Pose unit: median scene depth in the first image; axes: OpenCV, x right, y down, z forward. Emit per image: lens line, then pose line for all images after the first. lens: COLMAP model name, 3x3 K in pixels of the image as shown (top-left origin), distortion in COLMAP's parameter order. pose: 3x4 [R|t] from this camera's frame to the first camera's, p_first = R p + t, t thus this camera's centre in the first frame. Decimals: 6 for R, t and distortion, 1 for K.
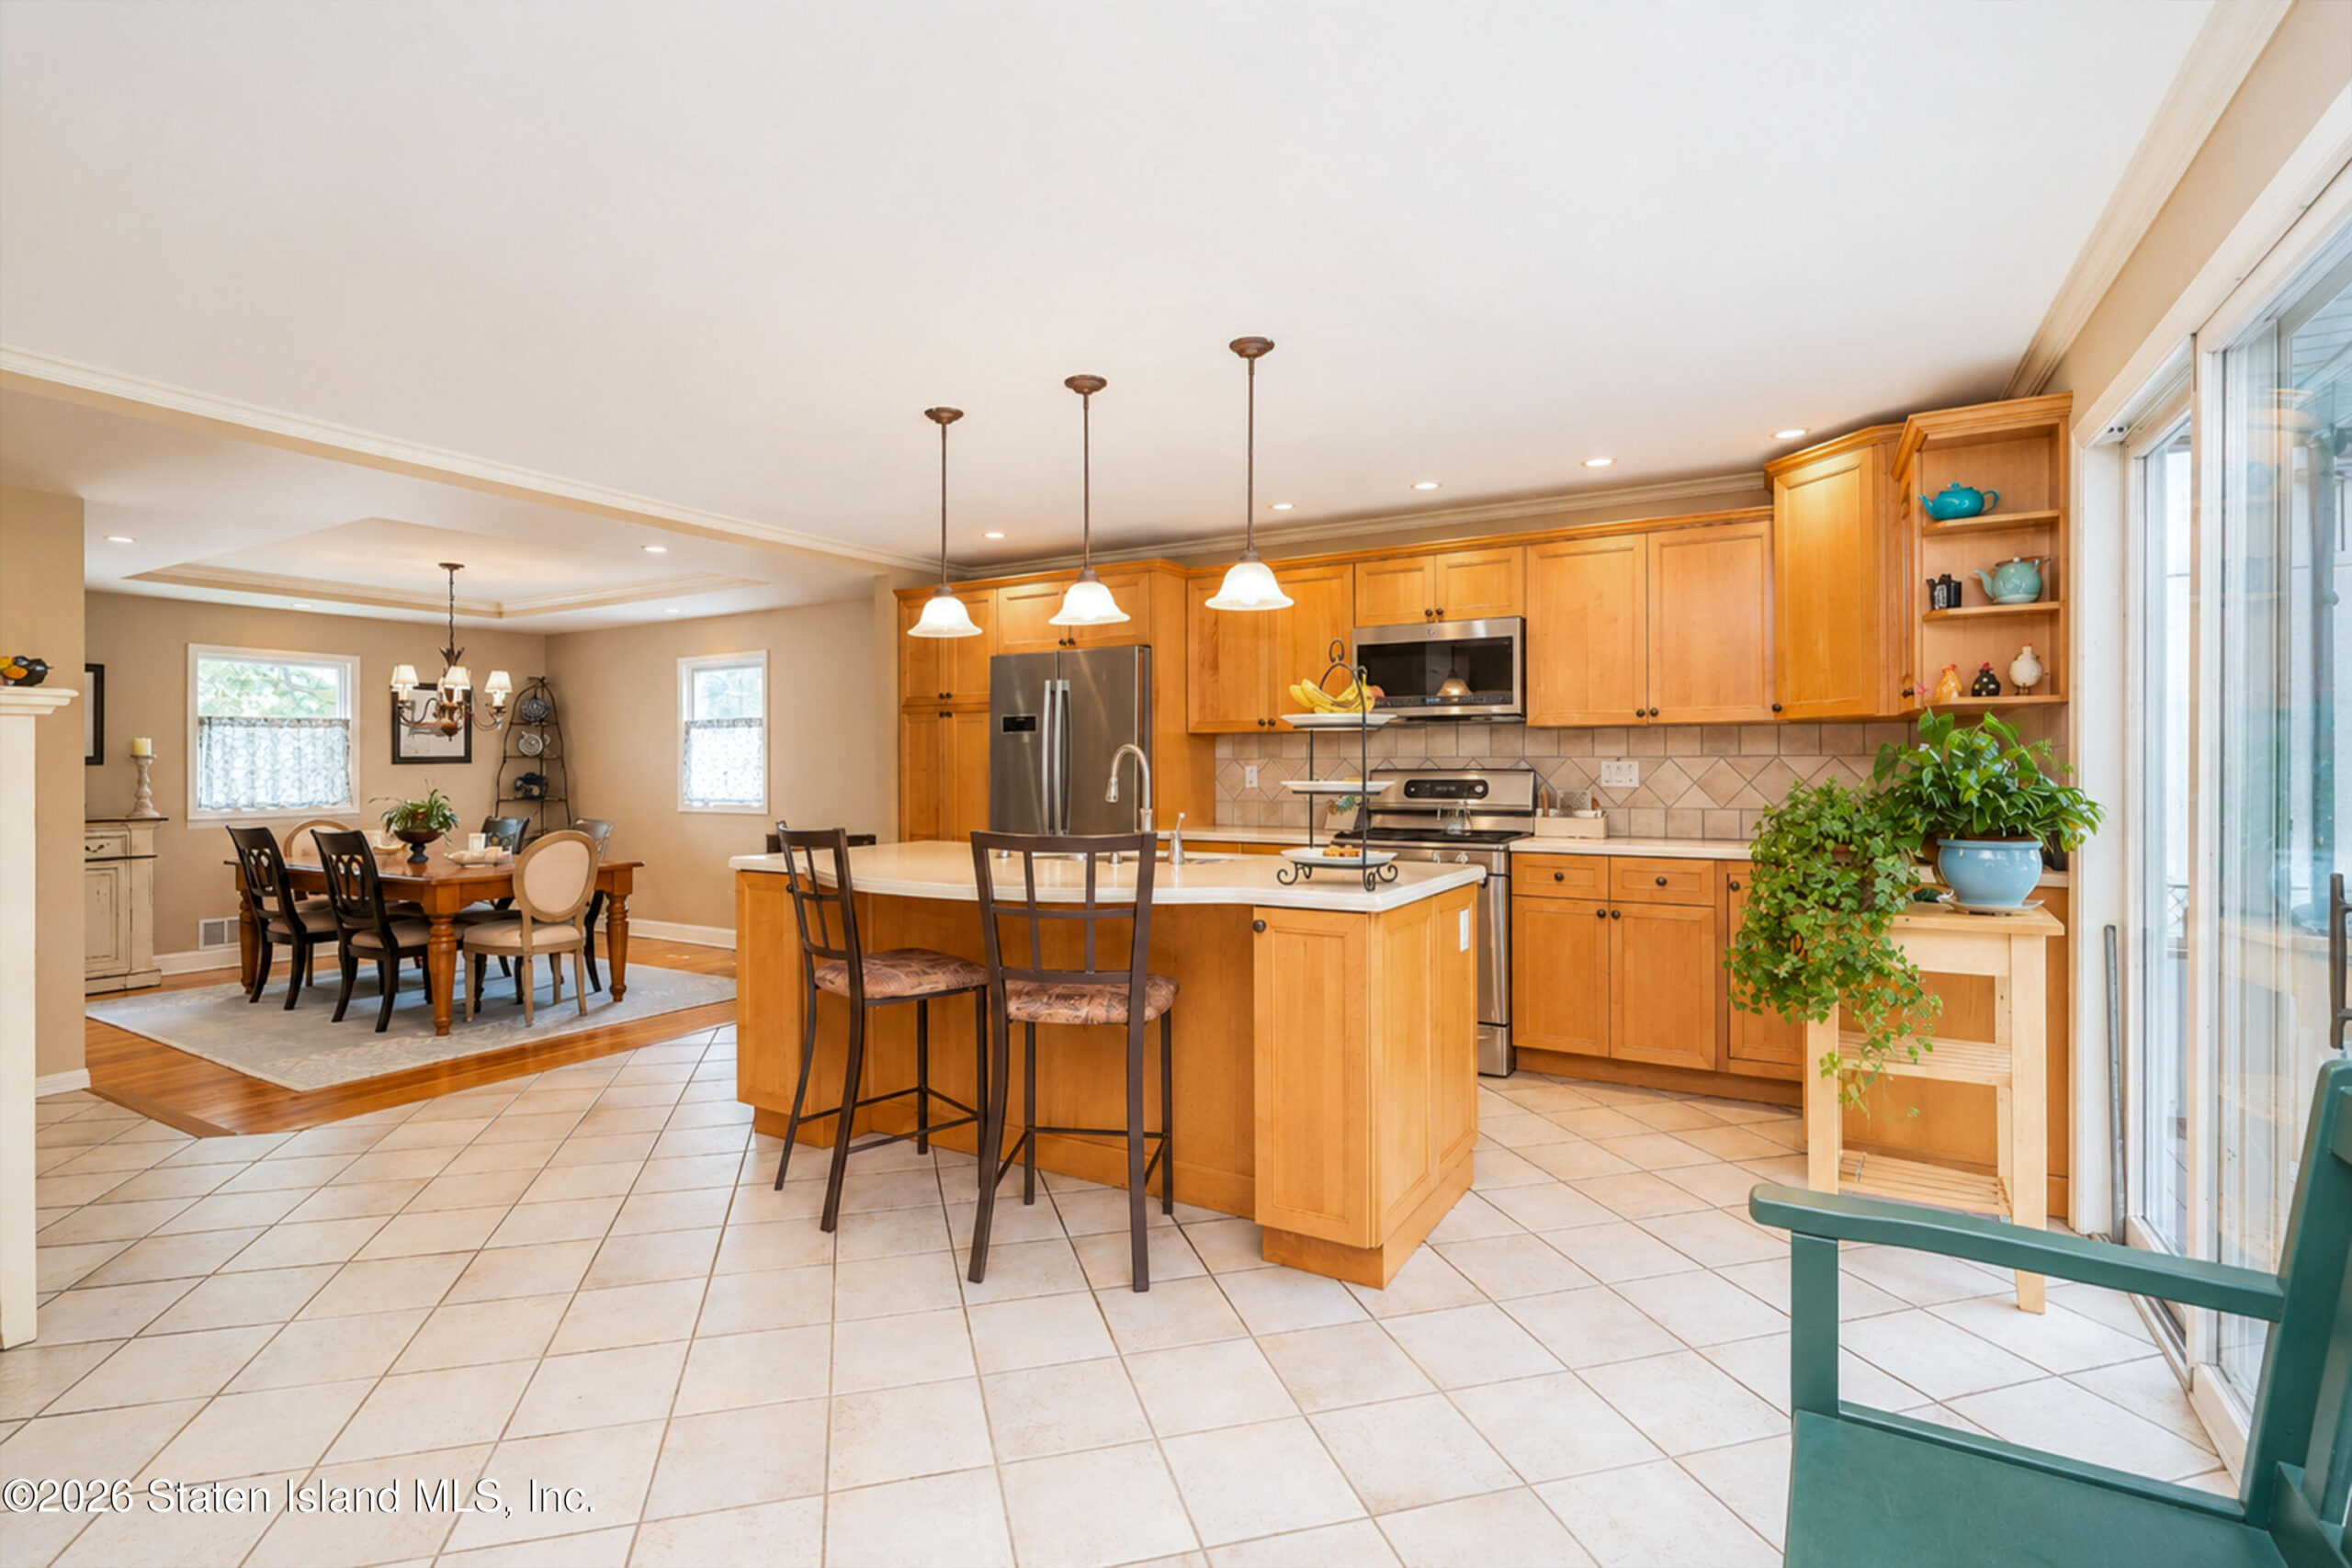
lens RADIAL K [[1072.2, 0, 1134.7], [0, 1072.2, 772.8], [0, 0, 1]] dist [0.000034, 0.002361]
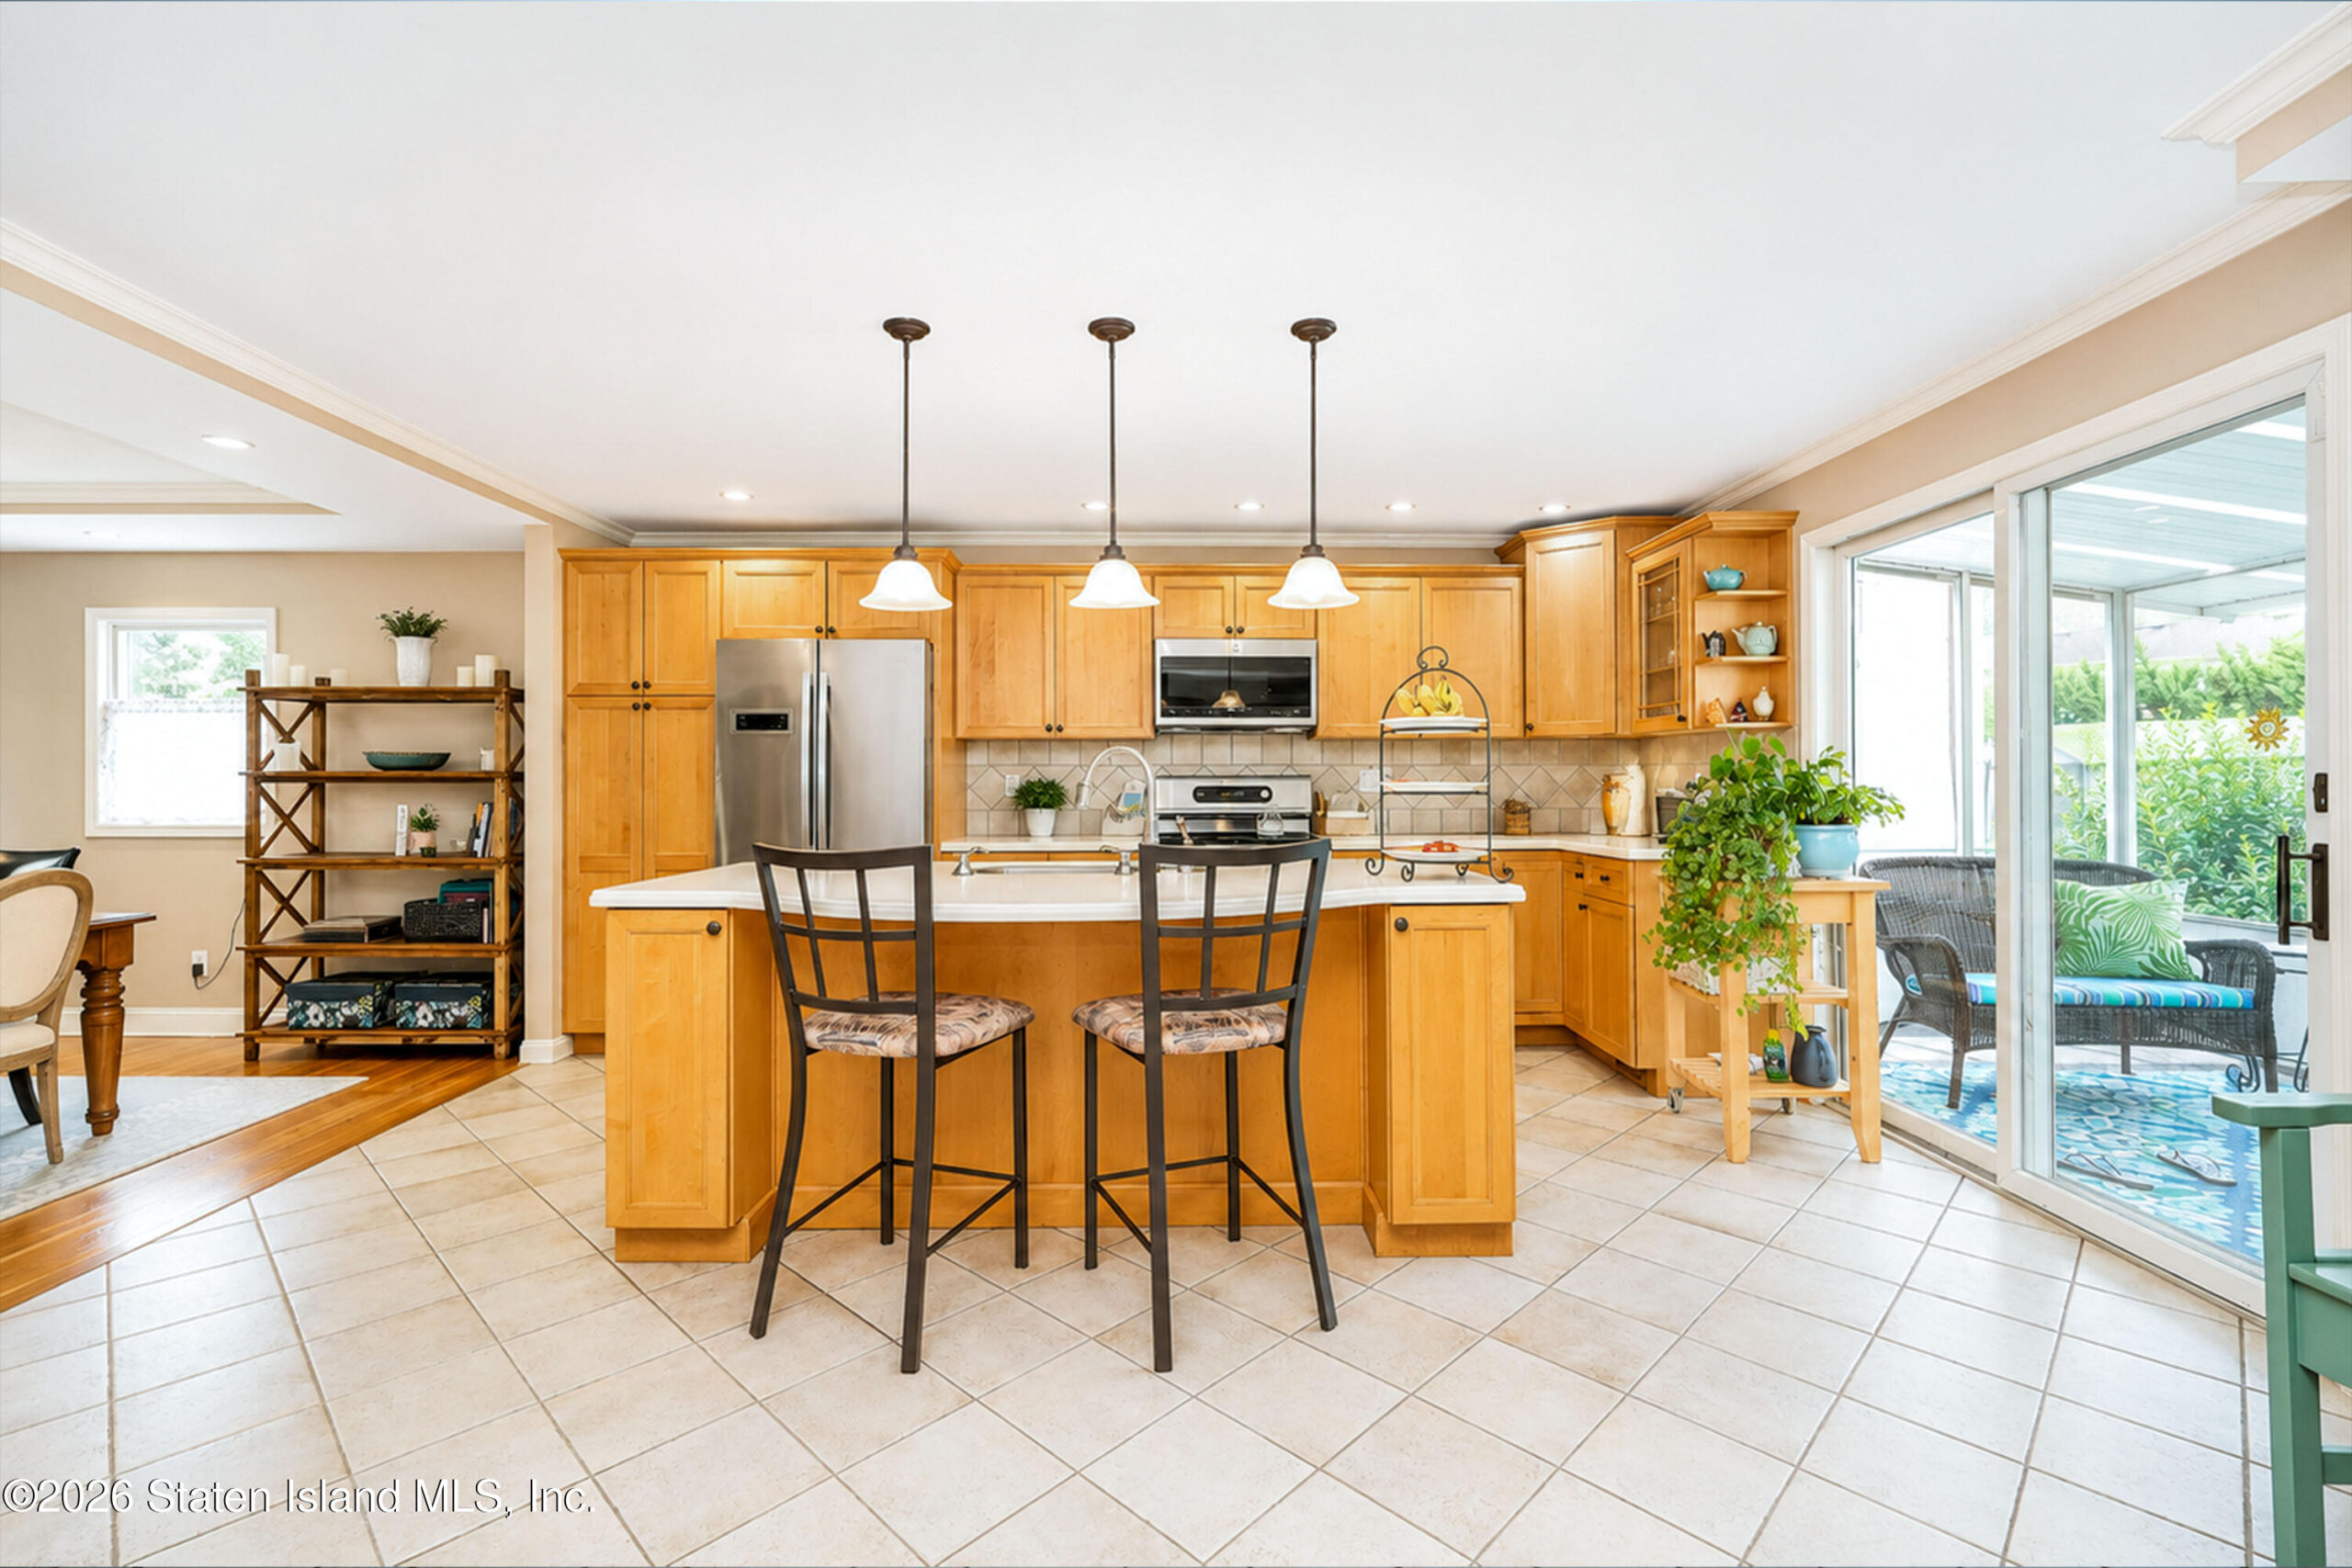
lens RADIAL K [[1072.2, 0, 1175.5], [0, 1072.2, 778.3], [0, 0, 1]] dist [0.000034, 0.002361]
pose [[0.837204, 0.004668, 0.546871, -0.355882], [-0.002147, 0.999984, -0.005248, 0.005522], [-0.546887, 0.003220, 0.837200, 0.160554]]
